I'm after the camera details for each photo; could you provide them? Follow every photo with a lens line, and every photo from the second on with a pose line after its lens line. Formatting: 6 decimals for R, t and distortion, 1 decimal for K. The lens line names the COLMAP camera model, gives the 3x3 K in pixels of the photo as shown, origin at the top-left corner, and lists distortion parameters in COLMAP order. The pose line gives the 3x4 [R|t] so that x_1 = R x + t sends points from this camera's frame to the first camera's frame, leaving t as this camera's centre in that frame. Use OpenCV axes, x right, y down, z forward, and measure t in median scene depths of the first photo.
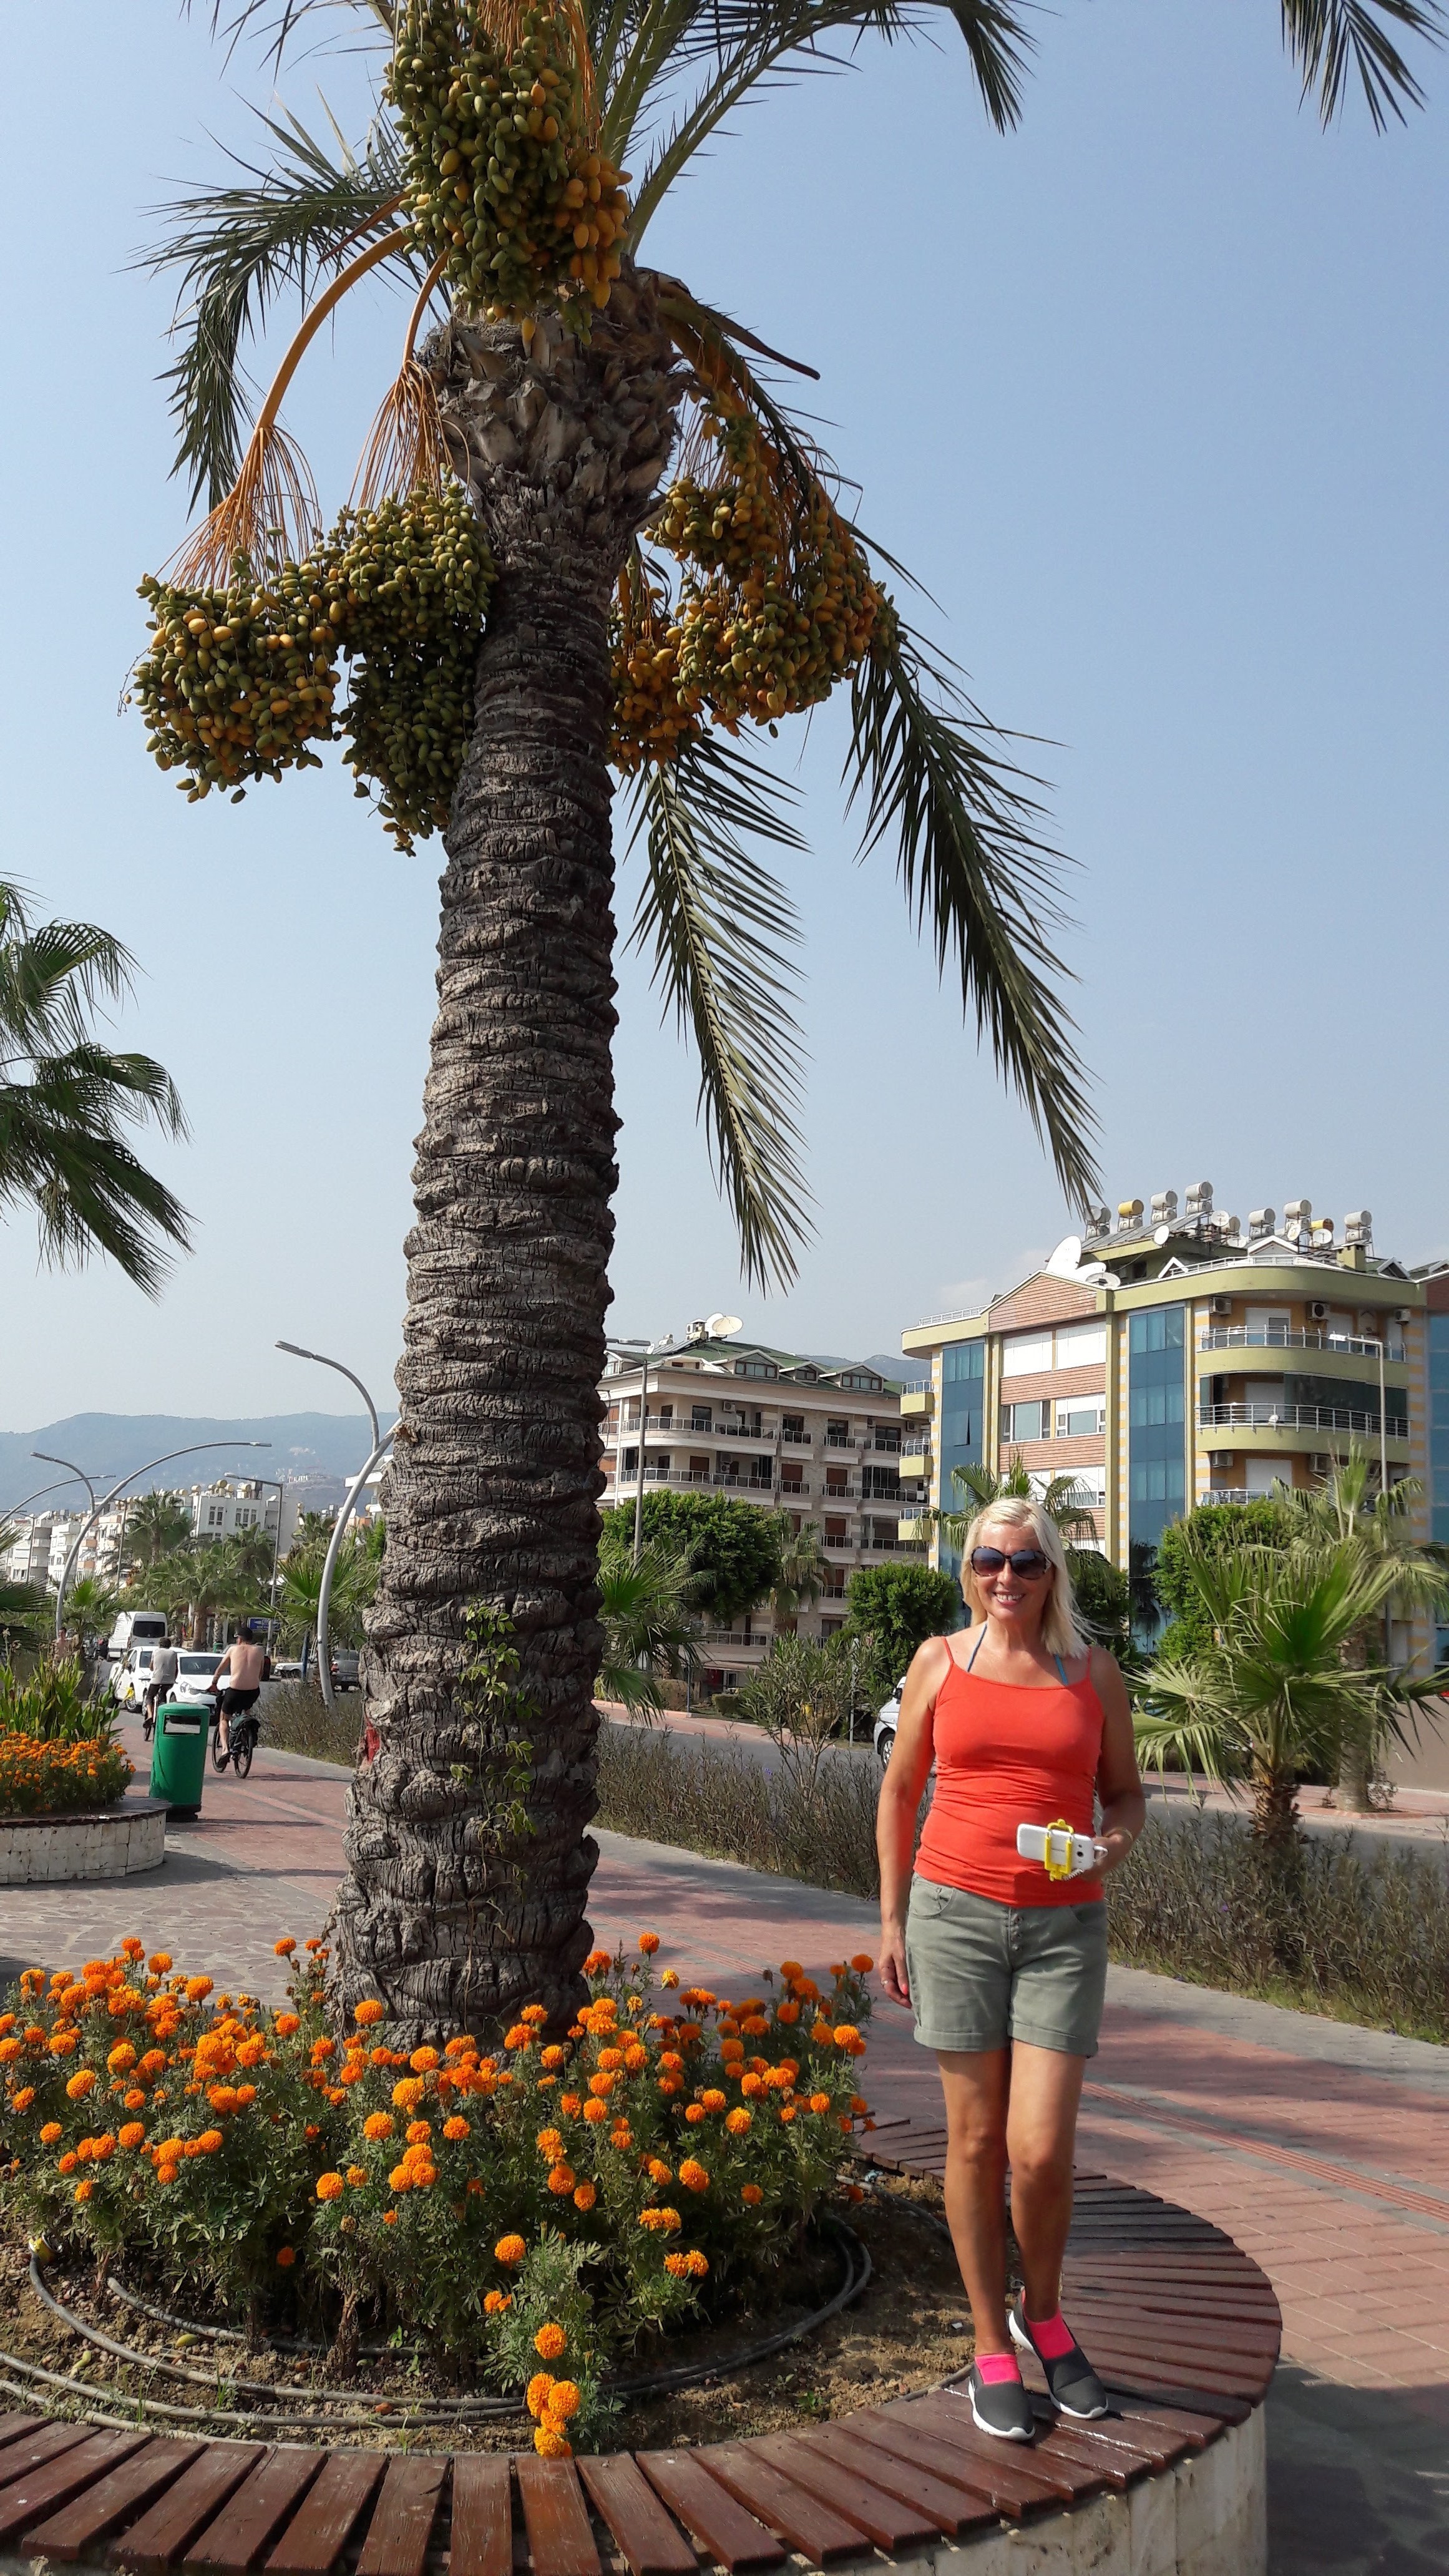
lens RADIAL K [[2132.2, 0, 708.0], [0, 2132.2, 1221.0], [0, 0, 1]] dist [0.200941, -0.395098]
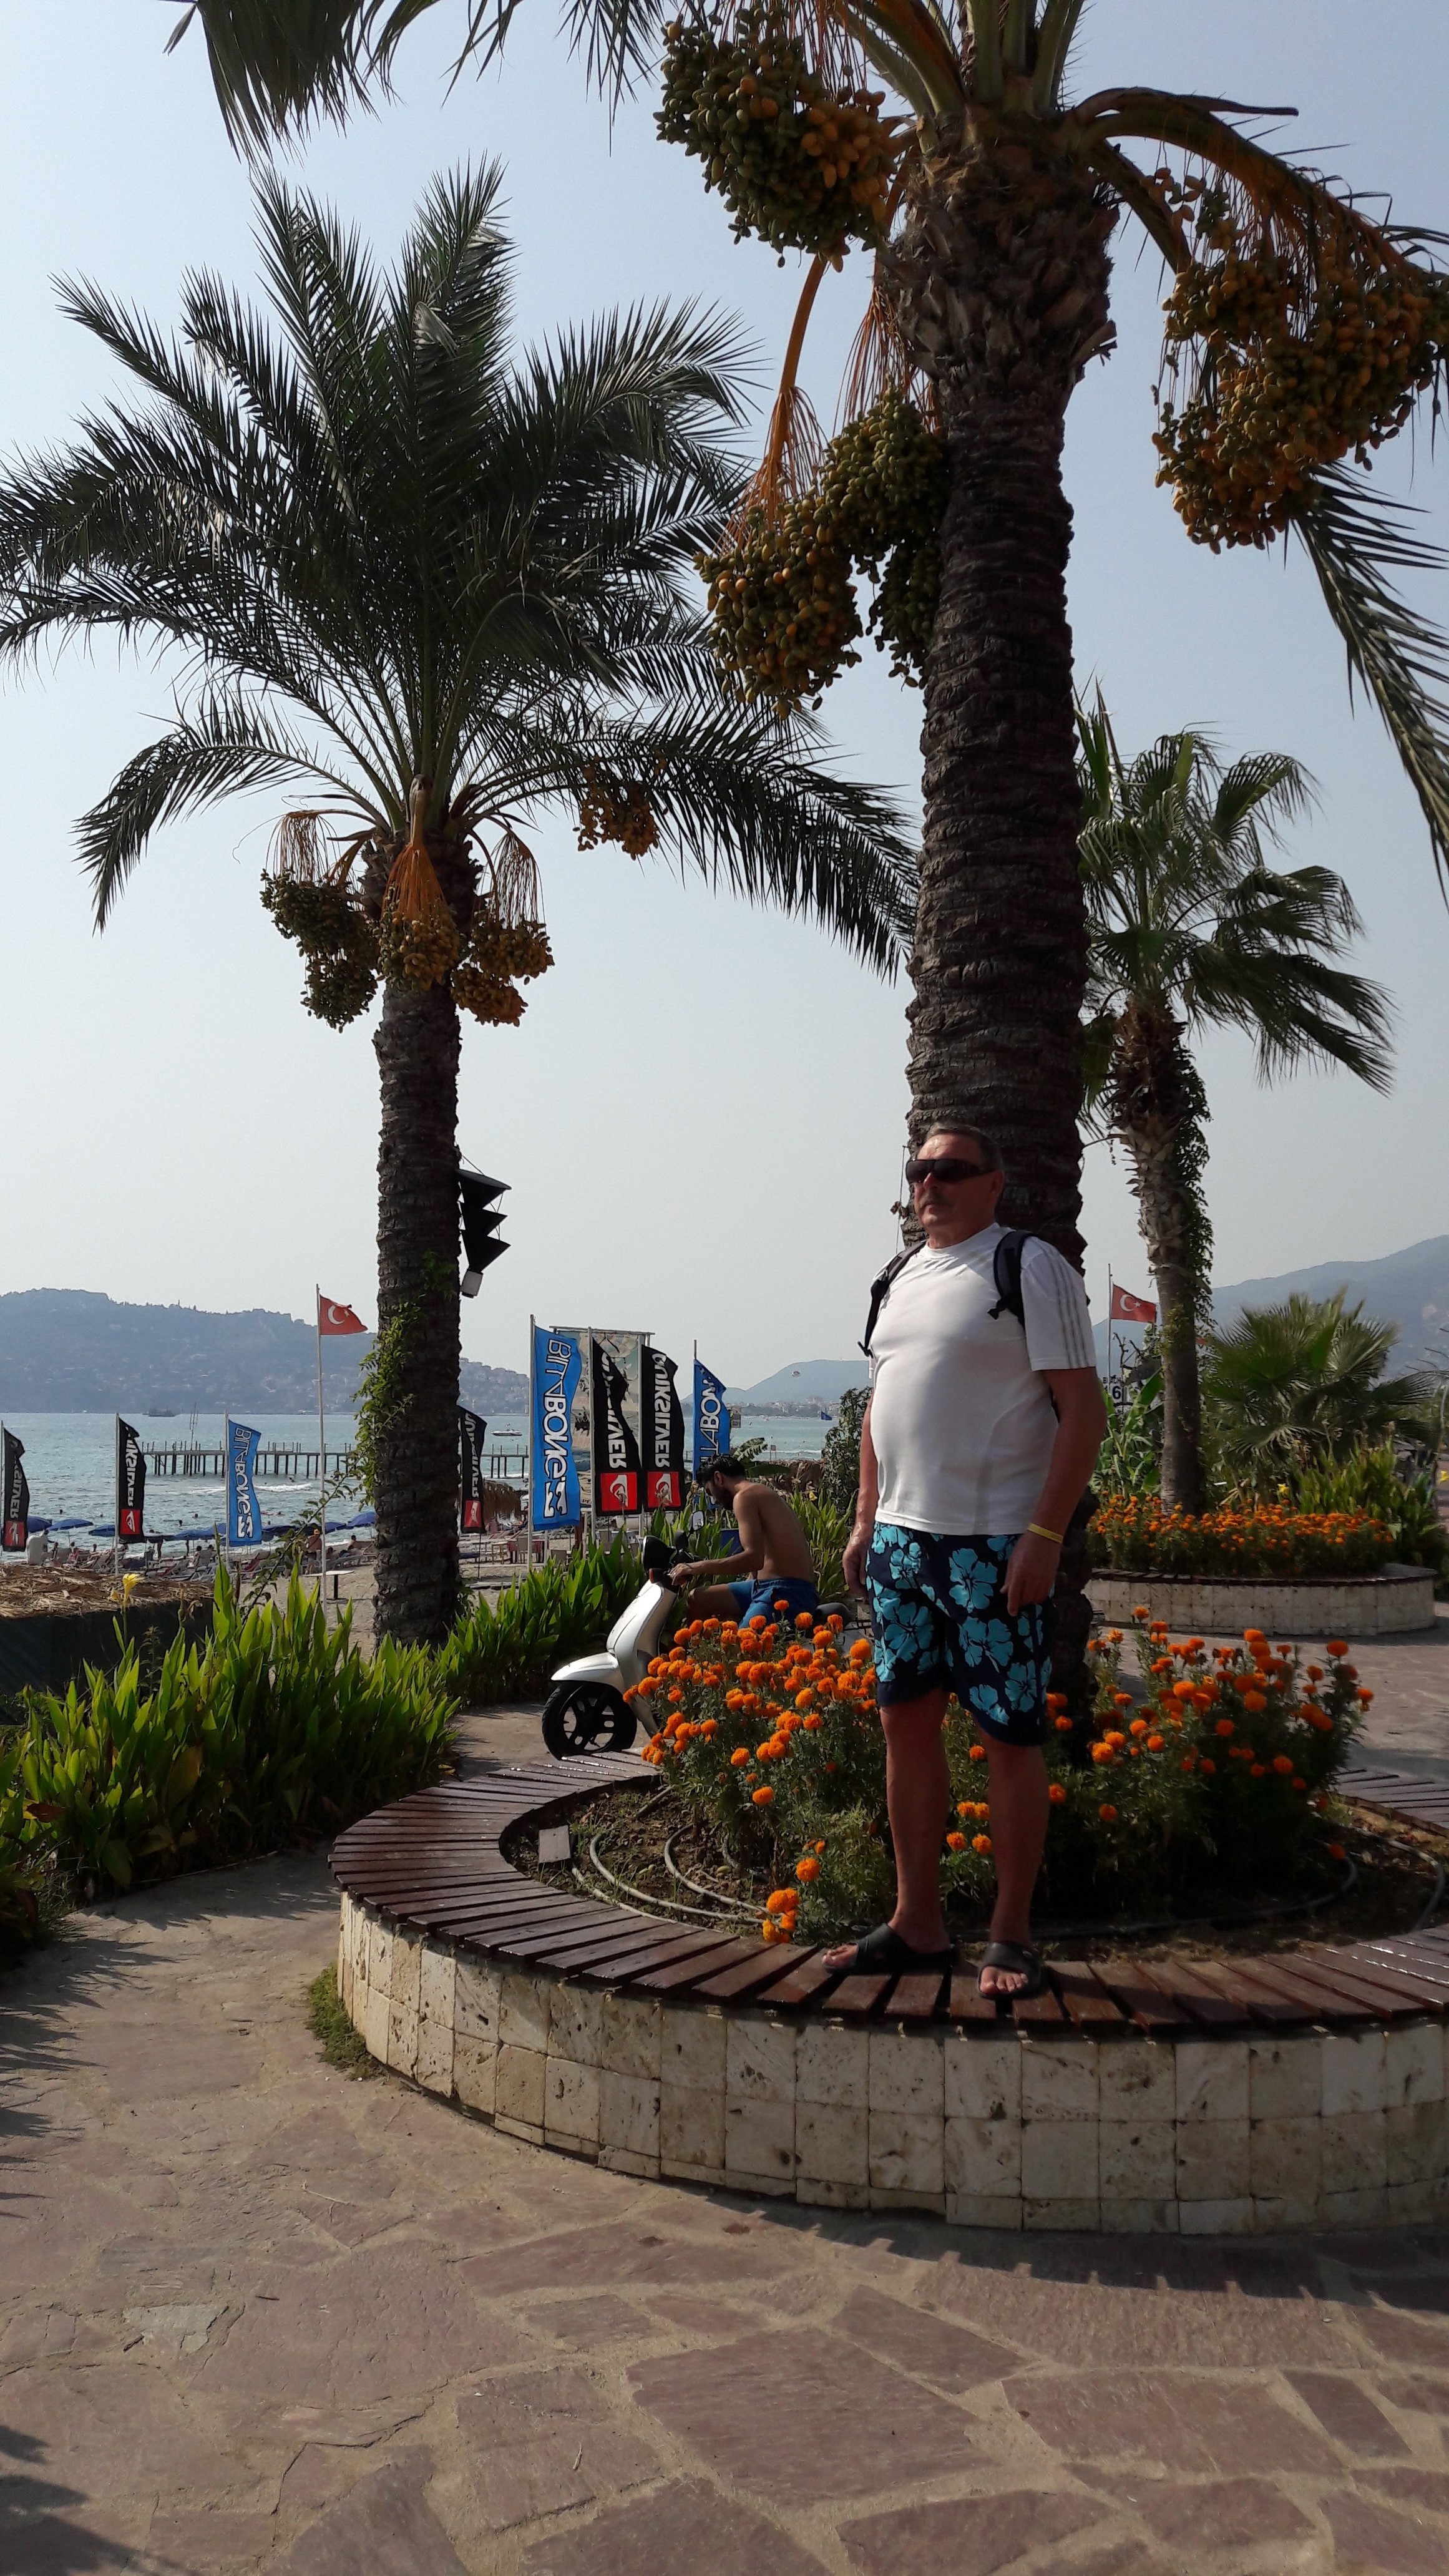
lens RADIAL K [[2166.5, 0, 678.5], [0, 2166.5, 1288.4], [0, 0, 1]] dist [0.009254, -0.015578]
pose [[0.737581, -0.078835, -0.670641, 0.532833], [0.154280, 0.986567, 0.053706, 0.052338], [0.657398, -0.143079, 0.739835, 0.004270]]
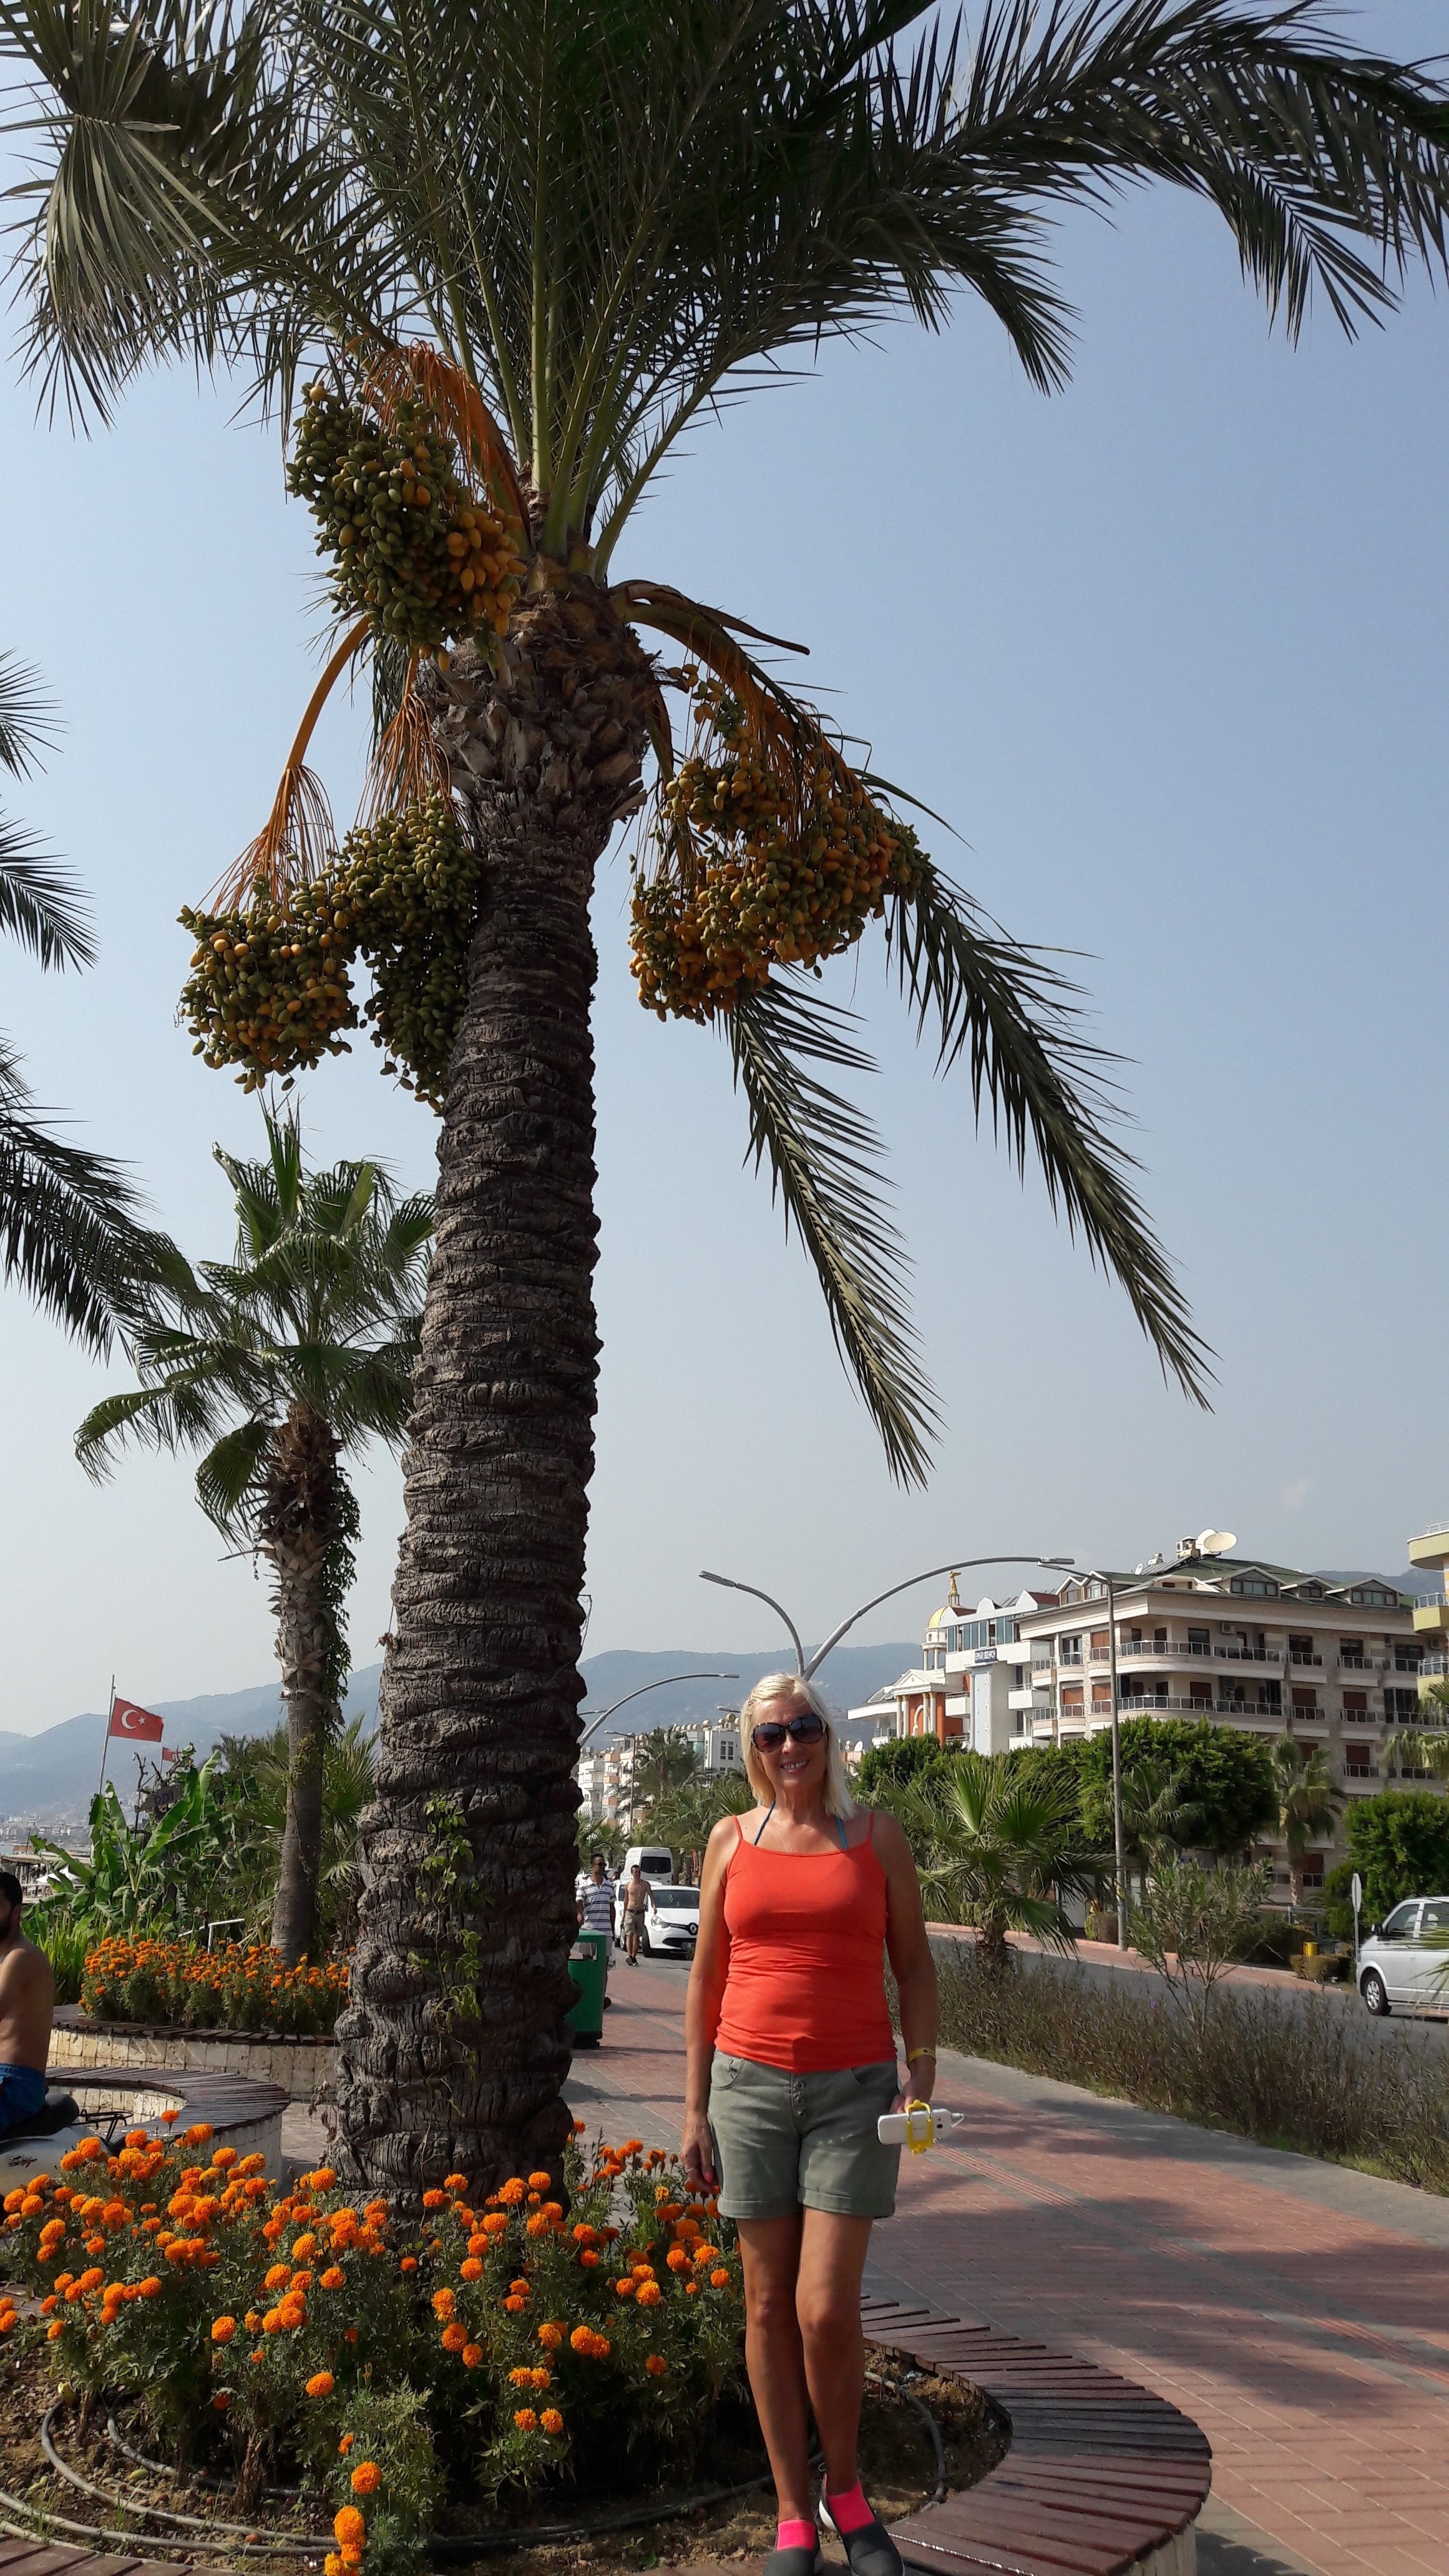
lens RADIAL K [[2130.5, 0, 707.5], [0, 2130.5, 1276.5], [0, 0, 1]] dist [0.217965, -0.367218]
pose [[0.970556, -0.073239, -0.229469, 0.260685], [0.054821, 0.994816, -0.085646, 0.014232], [0.234553, 0.070545, 0.969540, -0.042532]]
